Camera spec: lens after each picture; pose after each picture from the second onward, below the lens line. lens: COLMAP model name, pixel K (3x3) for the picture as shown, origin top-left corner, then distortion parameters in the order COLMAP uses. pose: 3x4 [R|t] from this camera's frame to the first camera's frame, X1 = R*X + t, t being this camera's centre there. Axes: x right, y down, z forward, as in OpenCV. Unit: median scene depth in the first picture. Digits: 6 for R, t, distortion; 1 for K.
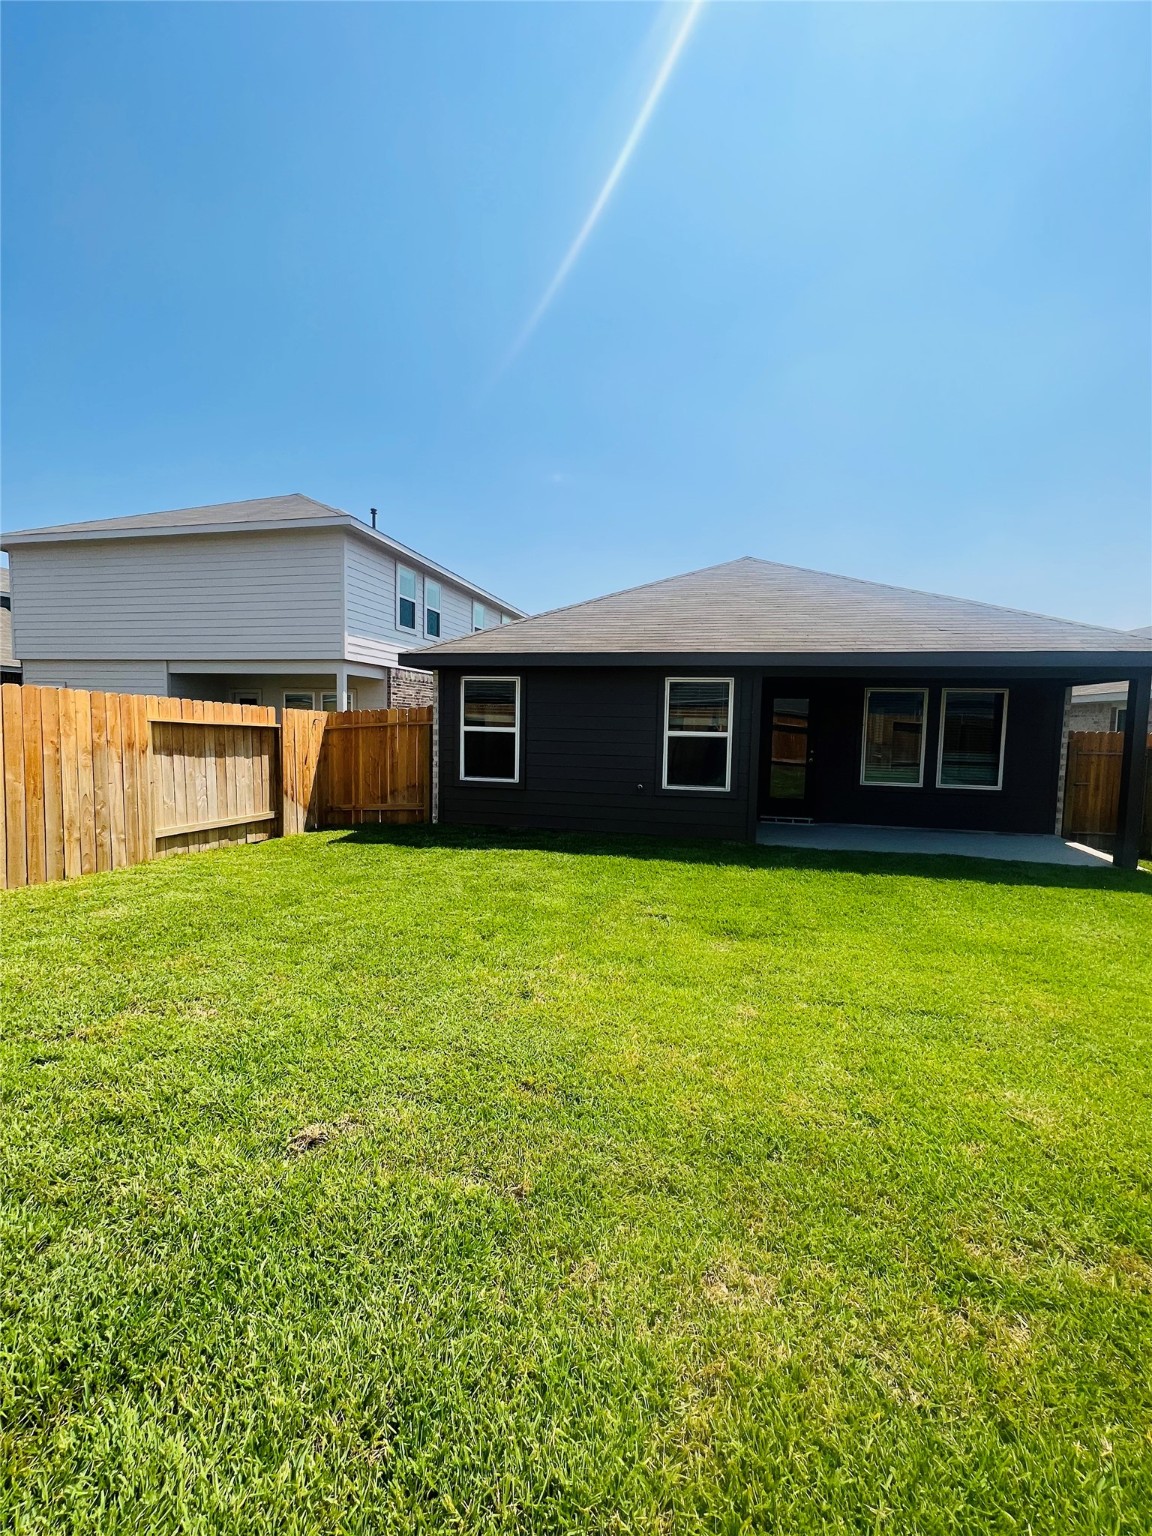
lens RADIAL K [[613.5, 0, 580.2], [0, 613.5, 764.6], [0, 0, 1]] dist [-0.000224, 0.000044]
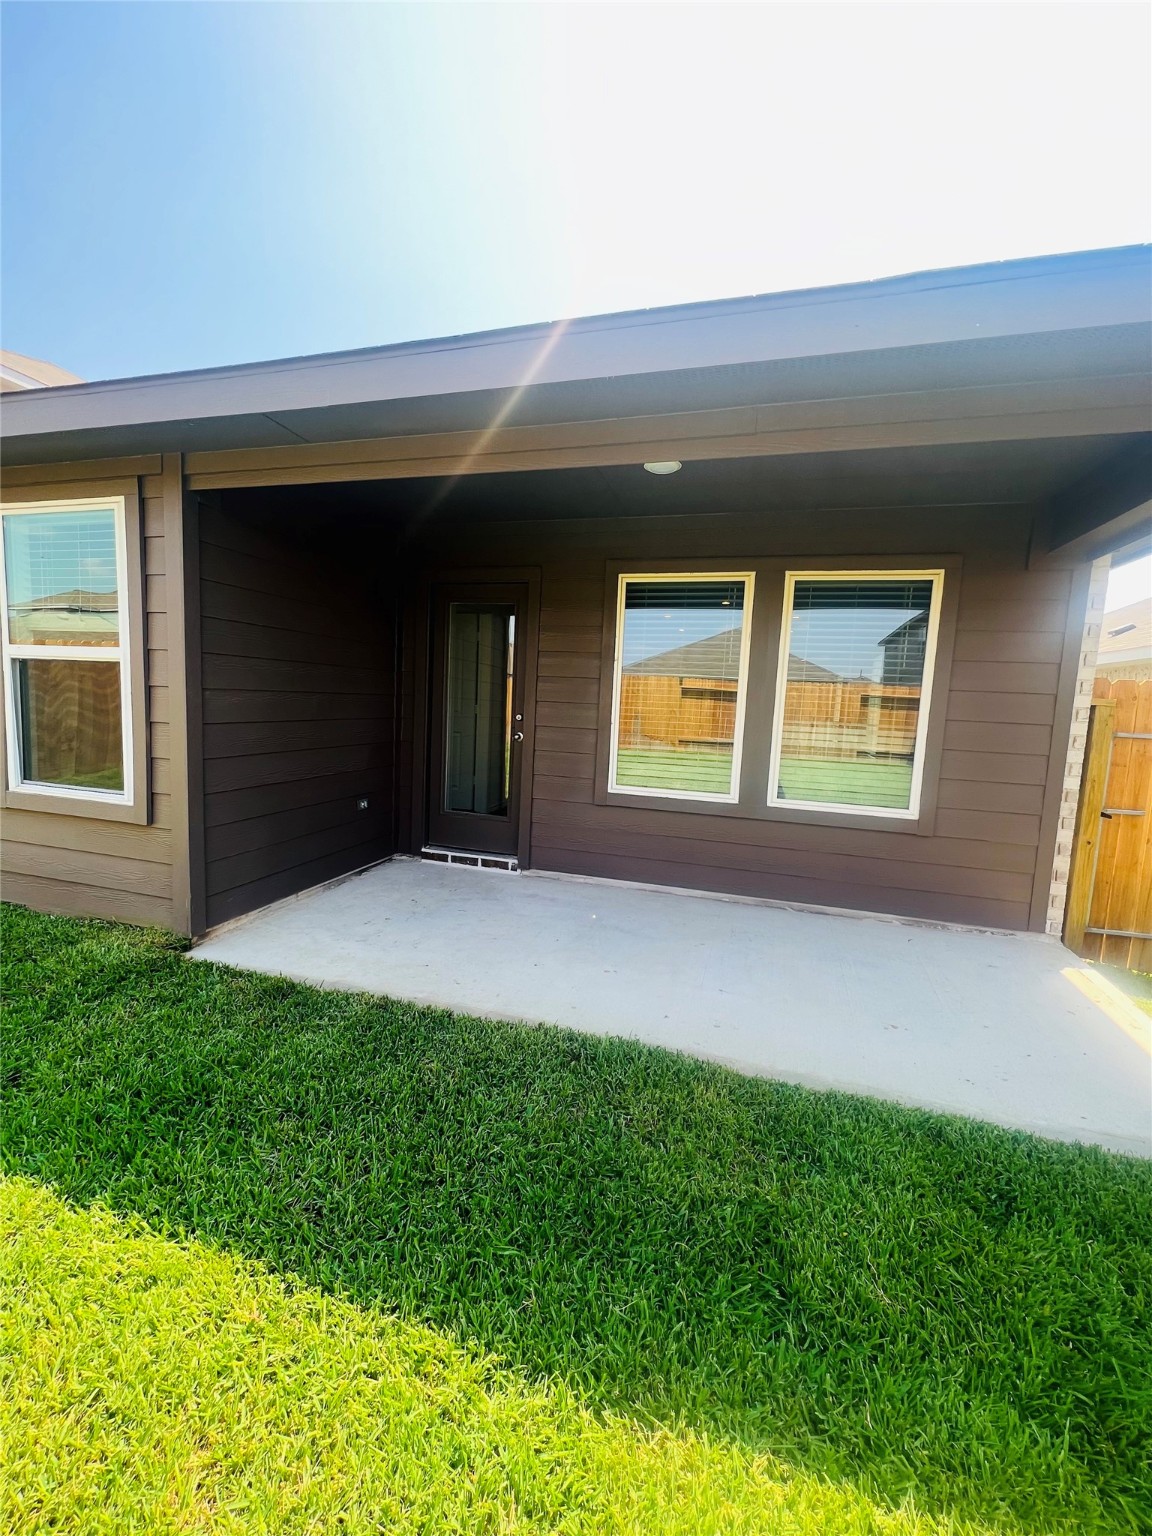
lens RADIAL K [[613.5, 0, 580.2], [0, 613.5, 764.6], [0, 0, 1]] dist [-0.000224, 0.000044]
pose [[0.997129, 0.033932, -0.067693, 0.490064], [-0.031395, 0.998777, 0.038198, -0.004007], [0.068906, -0.035963, 0.996975, 0.576358]]
